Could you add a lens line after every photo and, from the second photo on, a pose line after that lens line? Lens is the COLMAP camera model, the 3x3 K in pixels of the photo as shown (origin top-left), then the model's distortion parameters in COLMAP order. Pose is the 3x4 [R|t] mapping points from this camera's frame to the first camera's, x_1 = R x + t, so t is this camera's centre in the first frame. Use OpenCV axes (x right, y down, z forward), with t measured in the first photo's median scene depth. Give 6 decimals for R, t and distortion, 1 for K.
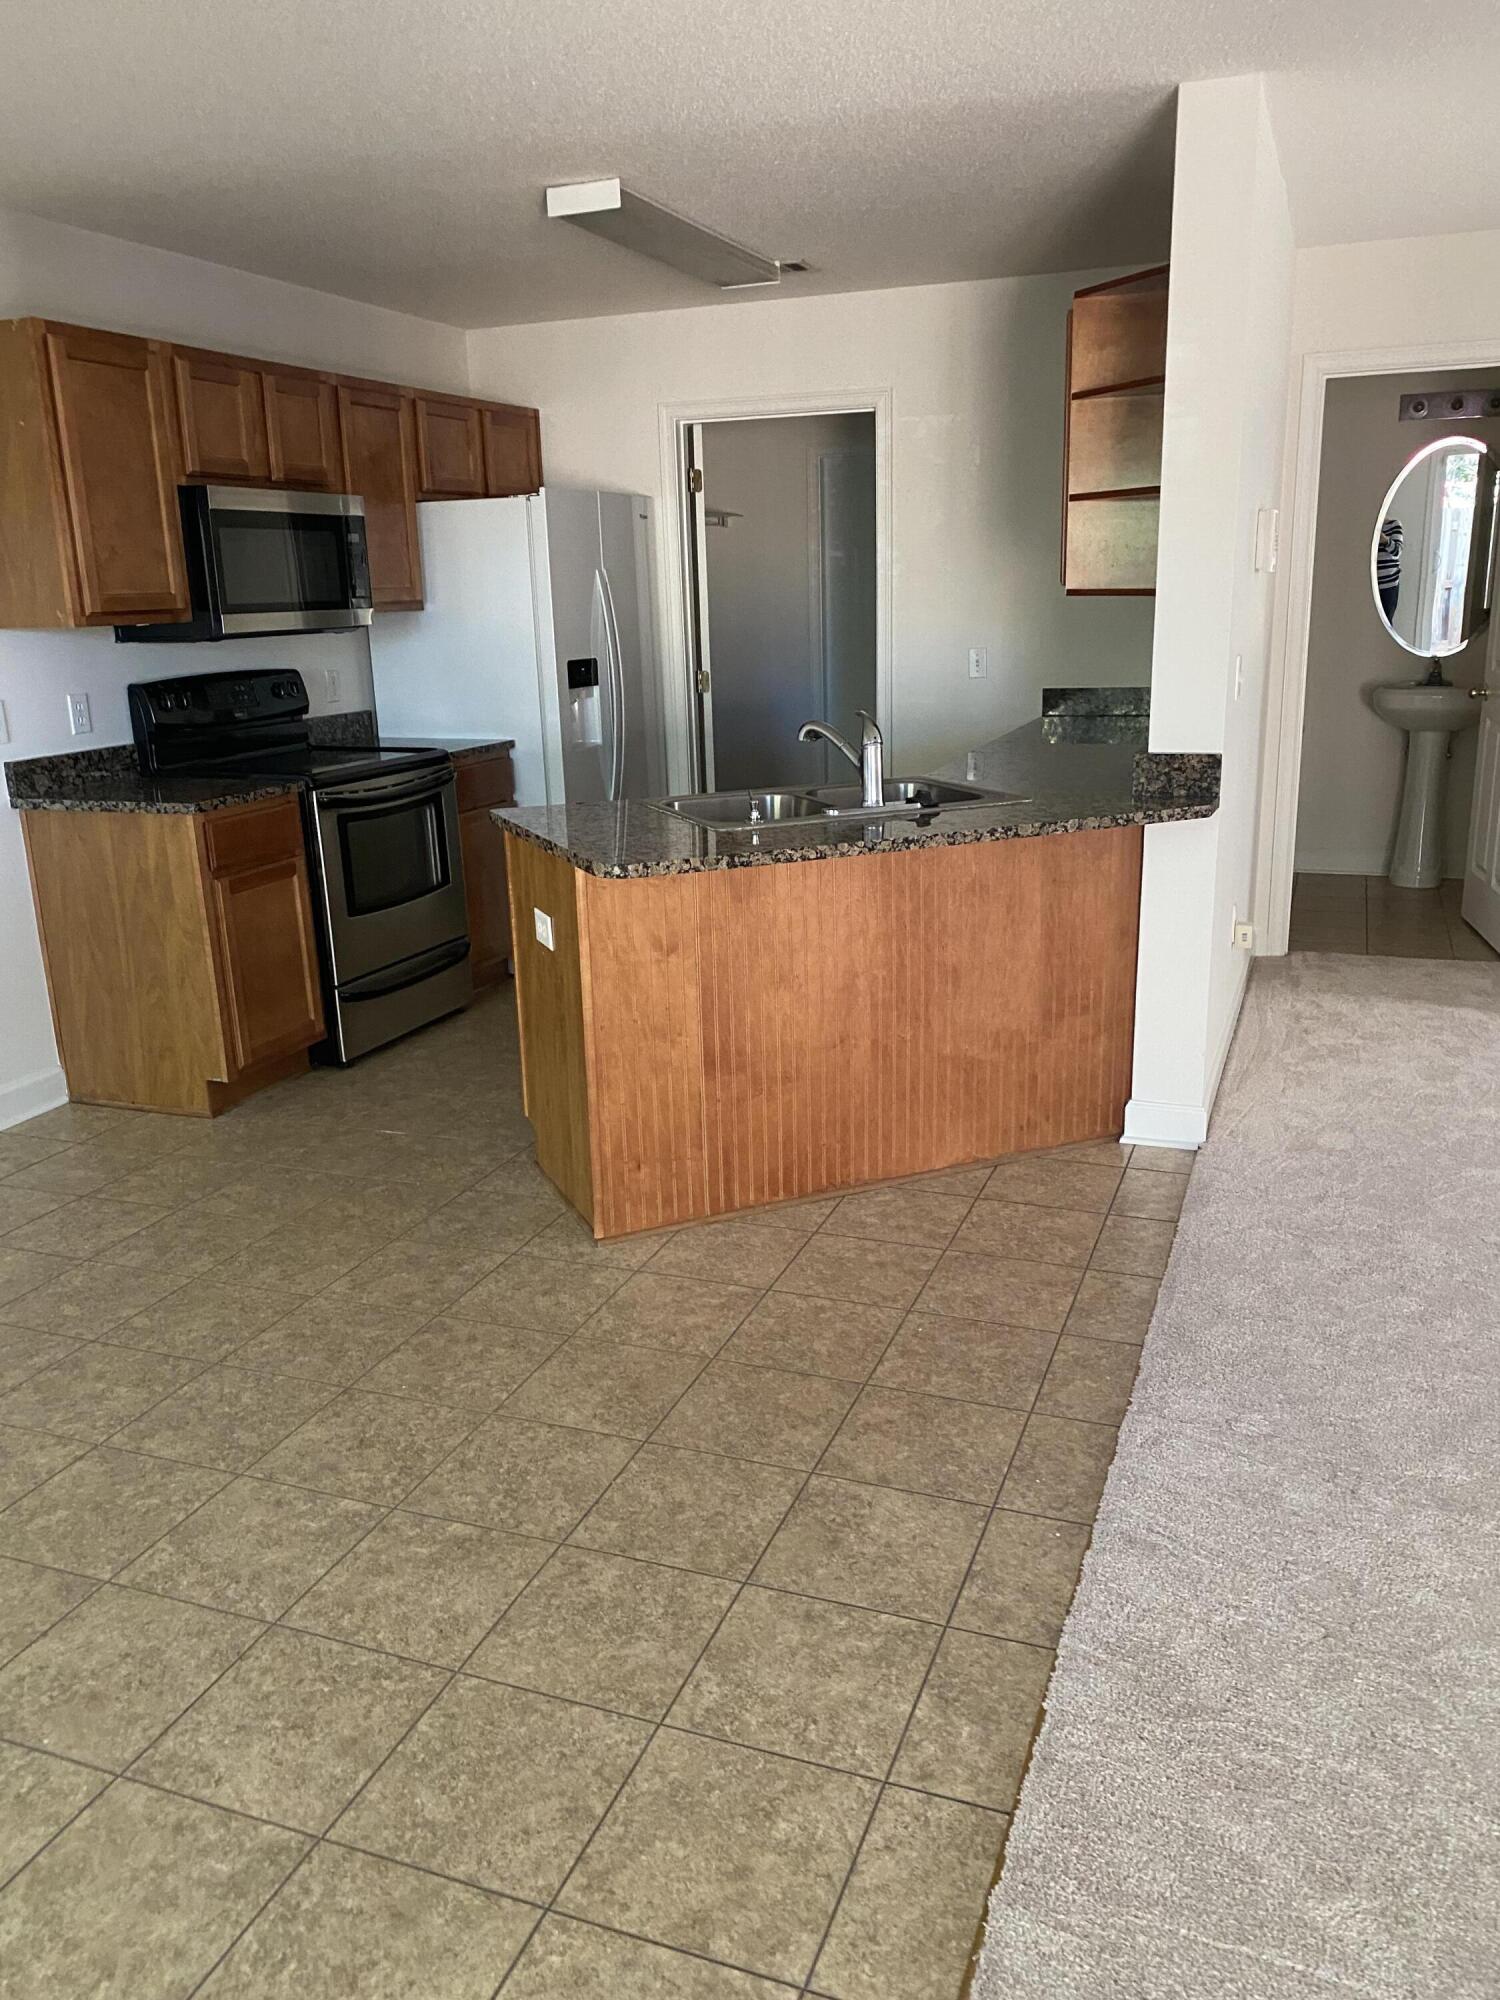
lens RADIAL K [[1531.3, 0, 761.4], [0, 1531.3, 1033.2], [0, 0, 1]] dist [0.027765, -0.035932]
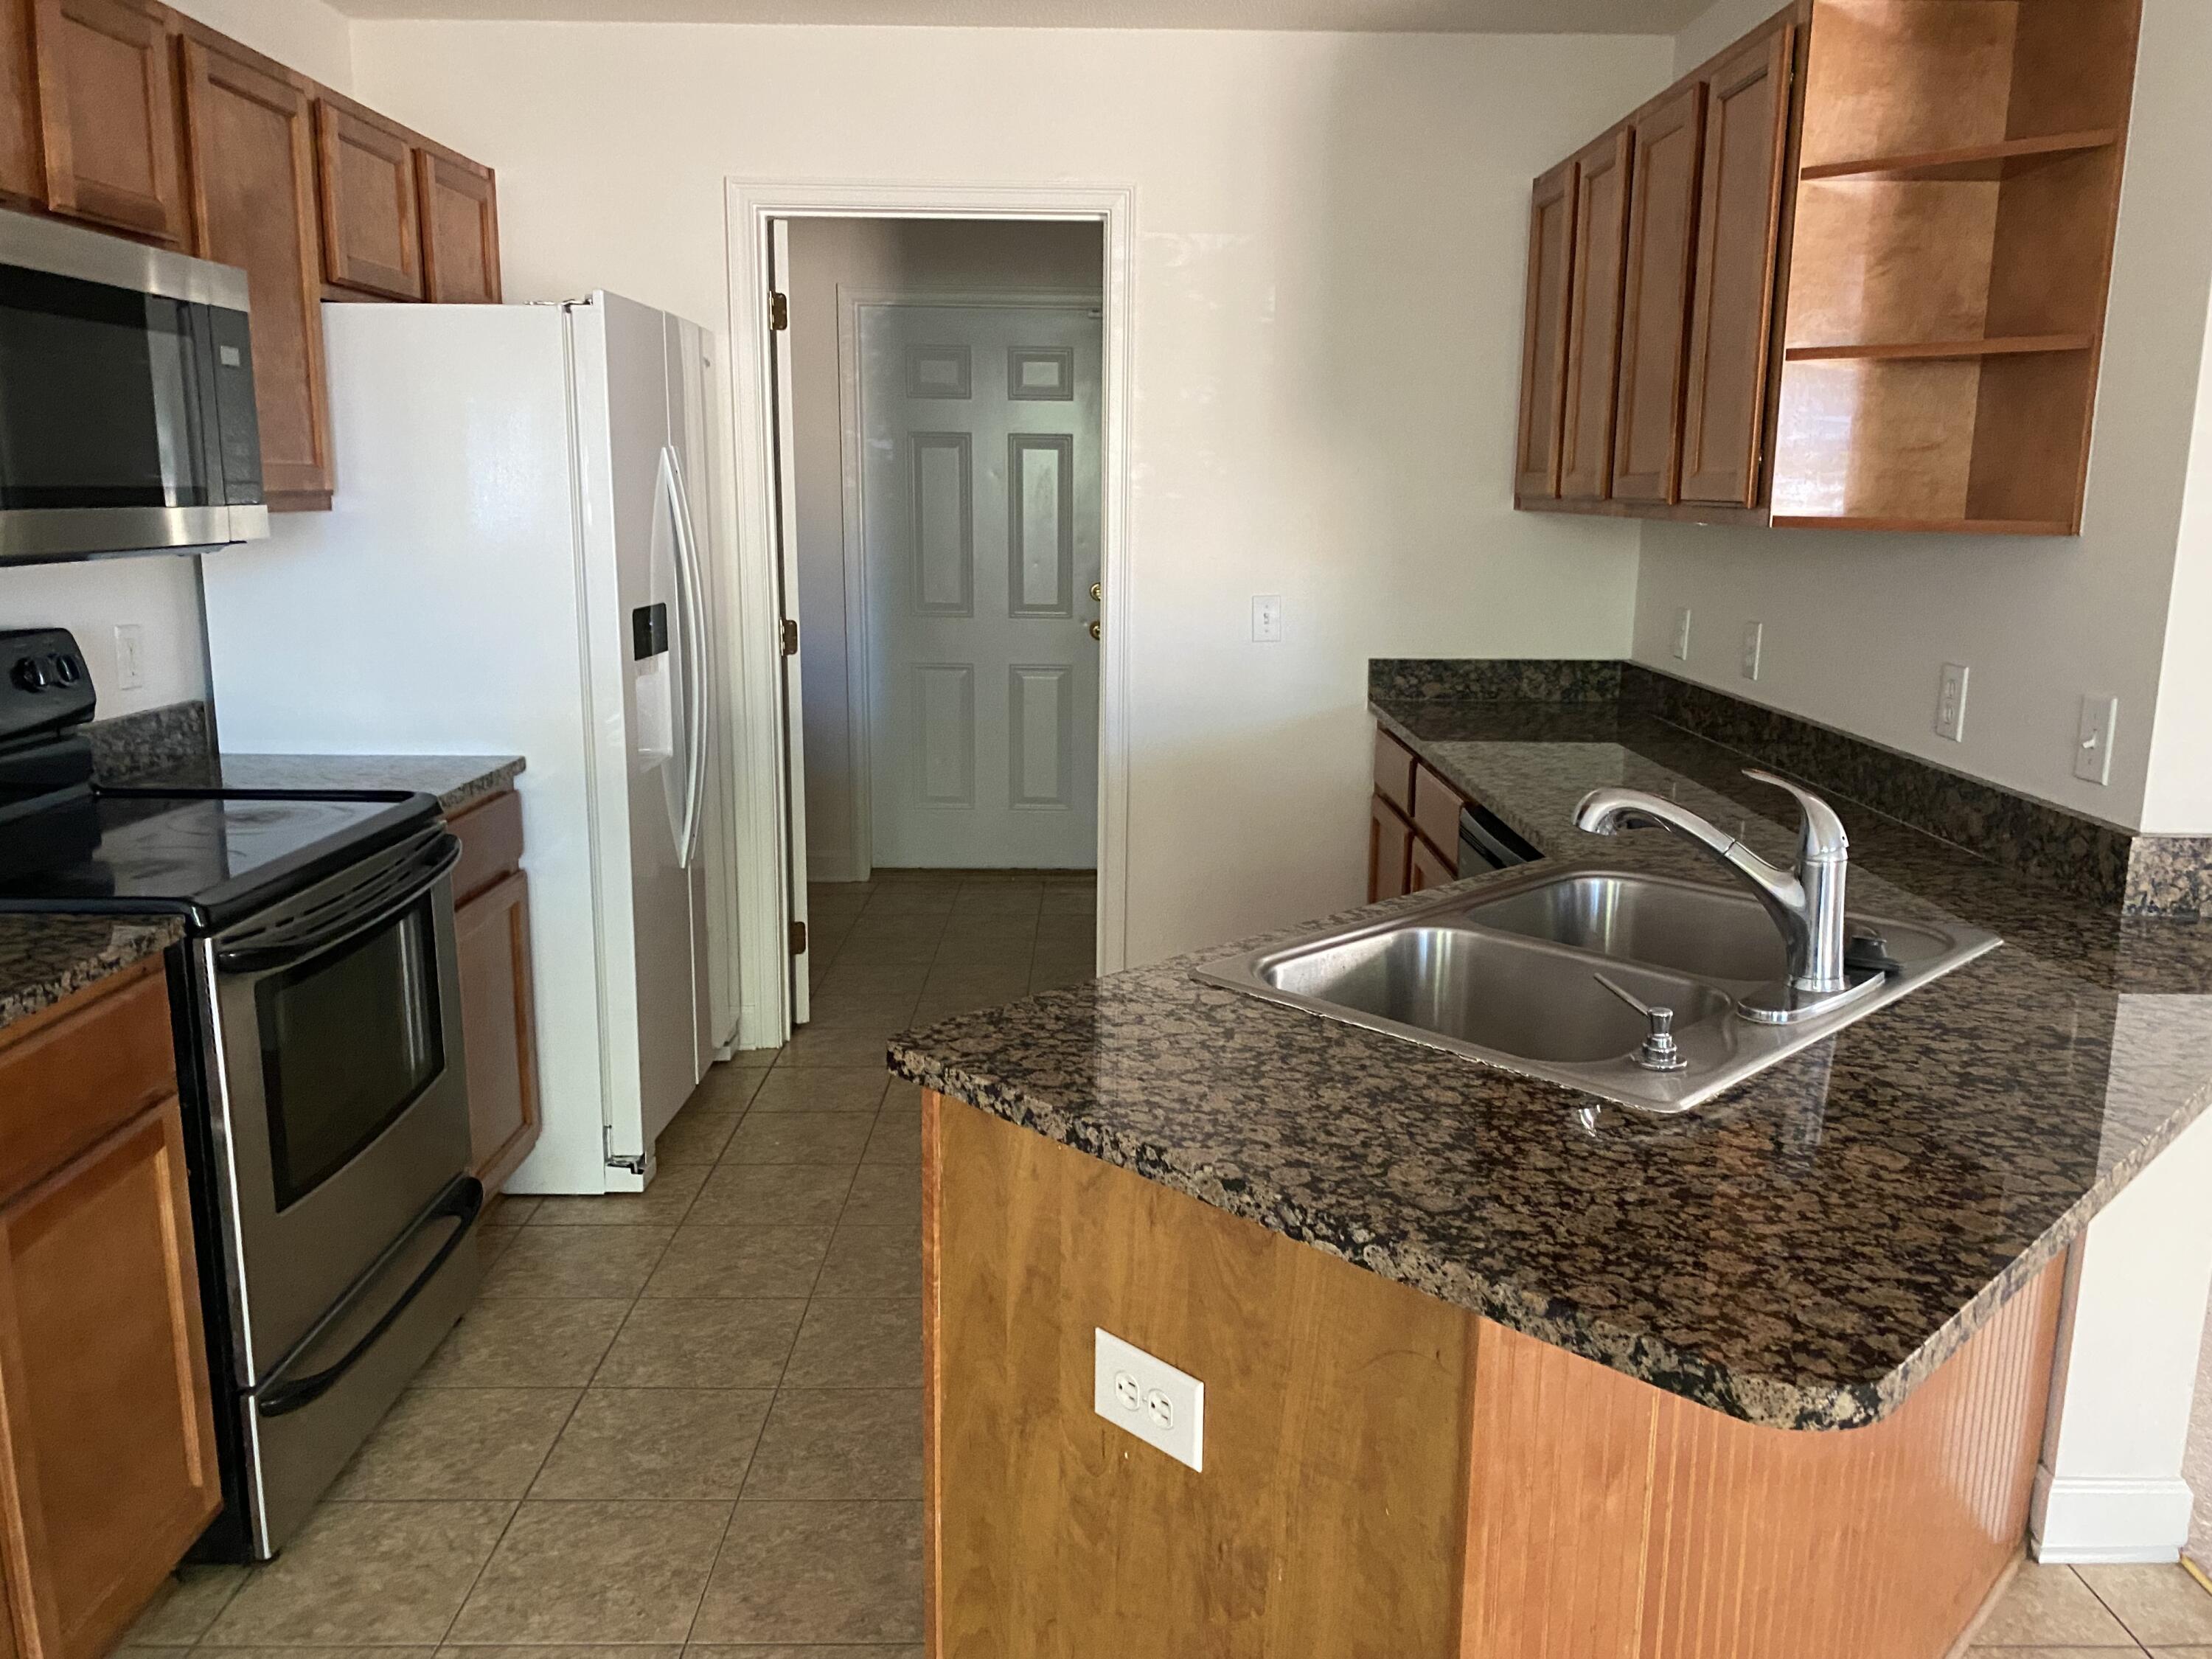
lens RADIAL K [[1693.6, 0, 1112.9], [0, 1693.6, 813.9], [0, 0, 1]] dist [0.027765, -0.035932]
pose [[0.931802, -0.032562, 0.361503, -0.273779], [0.067960, 0.994006, -0.085638, -0.161554], [-0.356547, 0.104365, 0.928430, 0.585253]]
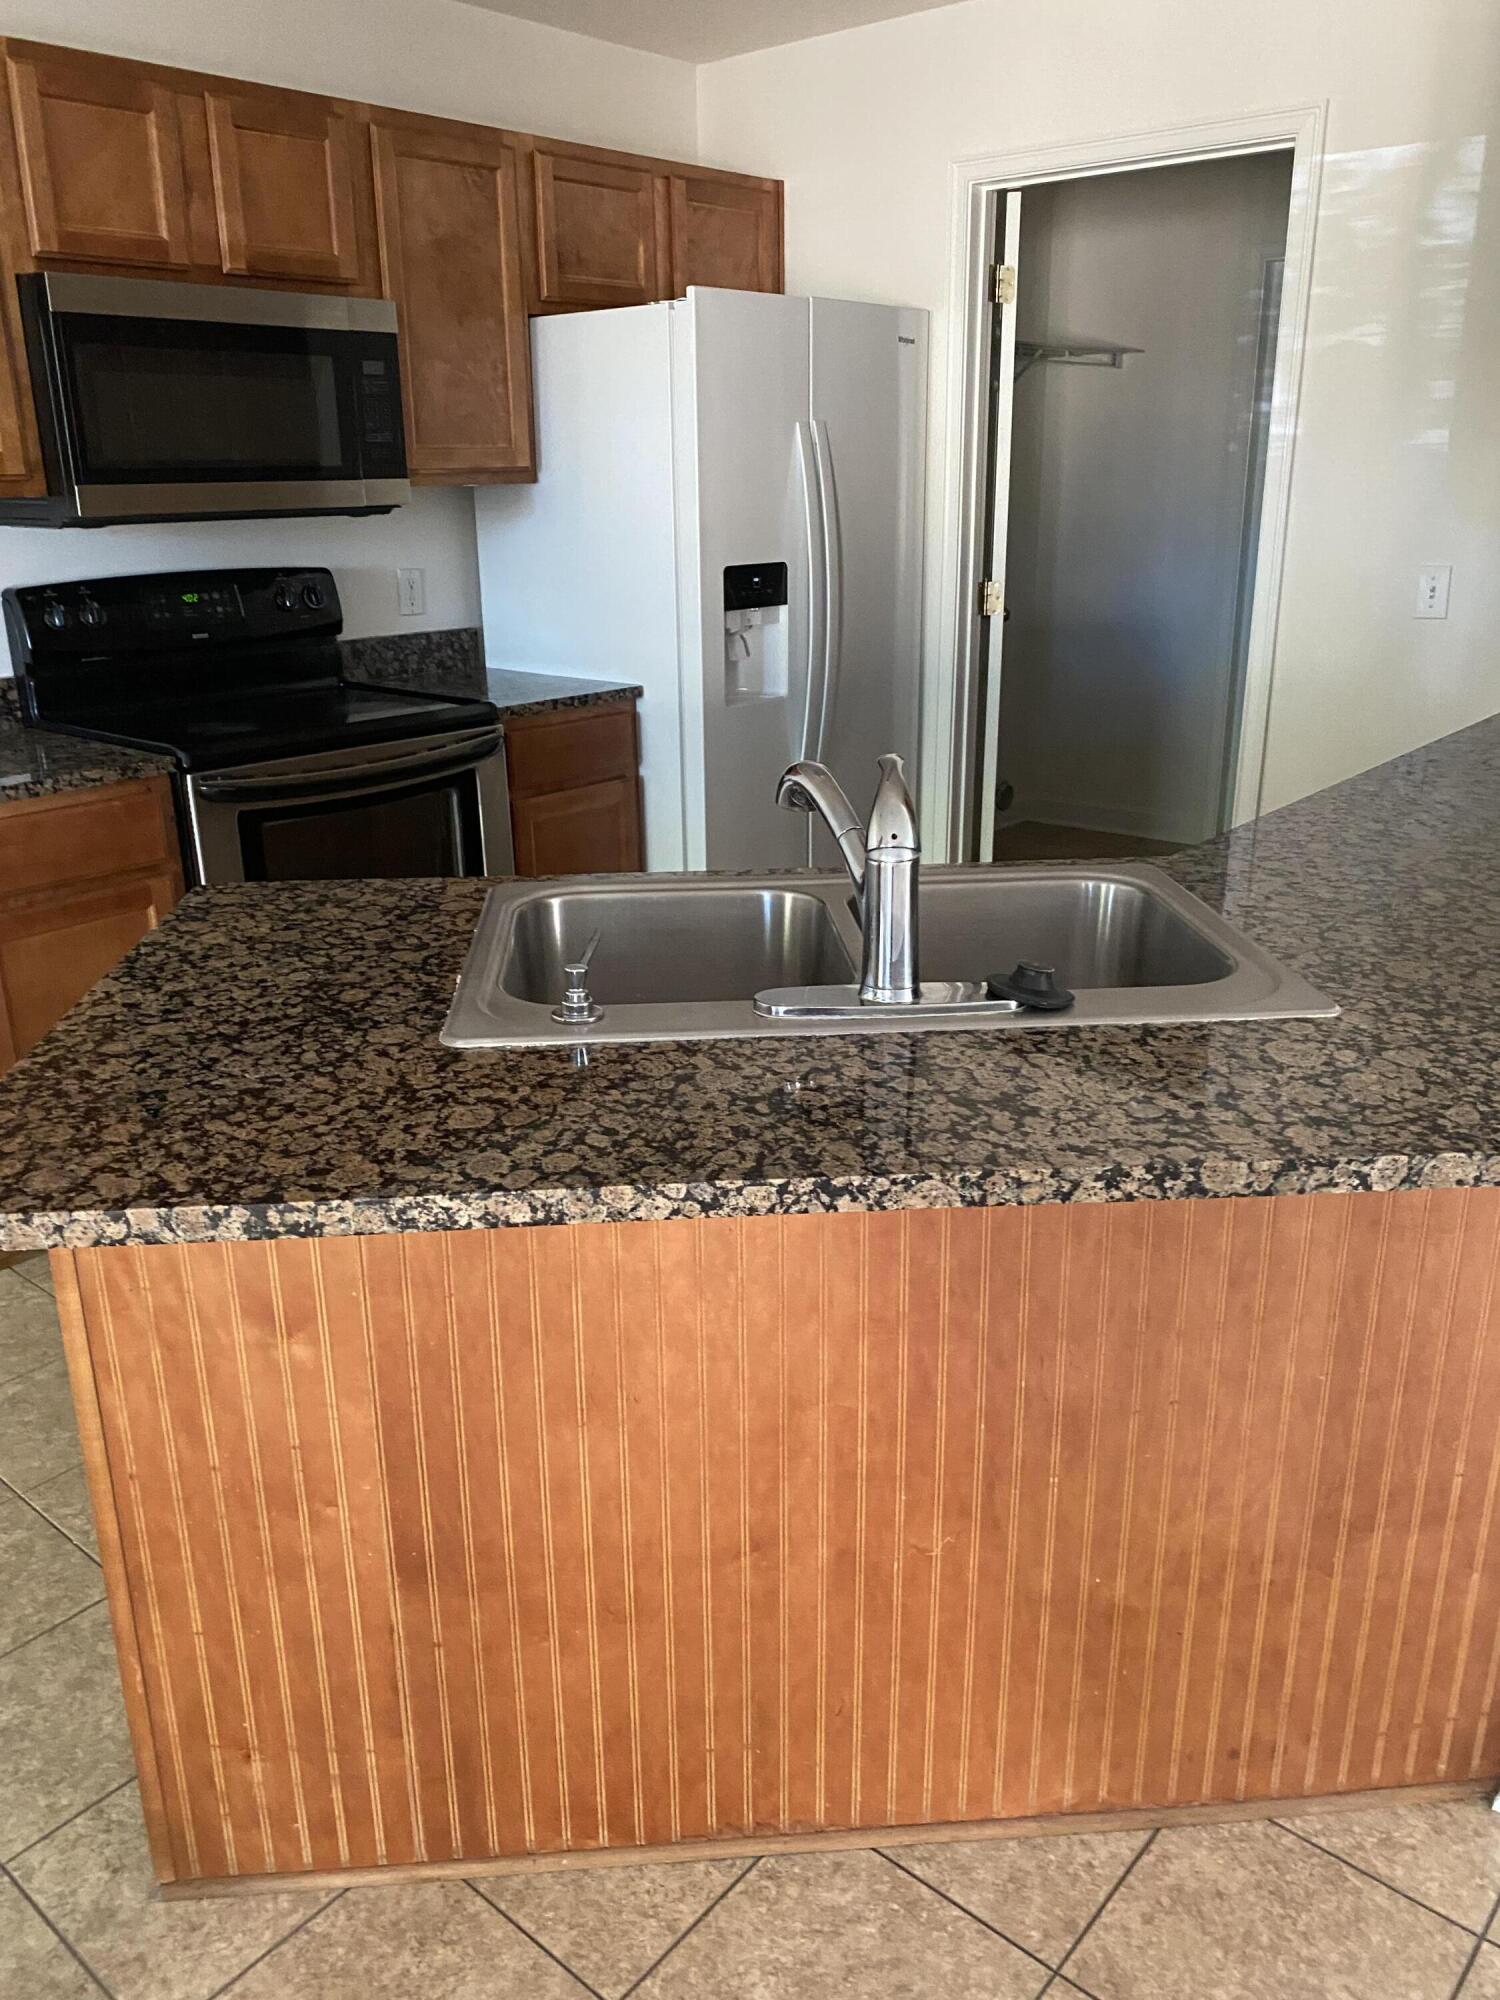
lens RADIAL K [[1531.3, 0, 747.5], [0, 1531.3, 985.8], [0, 0, 1]] dist [0.027765, -0.035932]
pose [[0.939992, 0.122136, -0.318586, 0.157270], [-0.106697, 0.992129, 0.065540, -0.165317], [0.324084, -0.027615, 0.945625, 0.578345]]
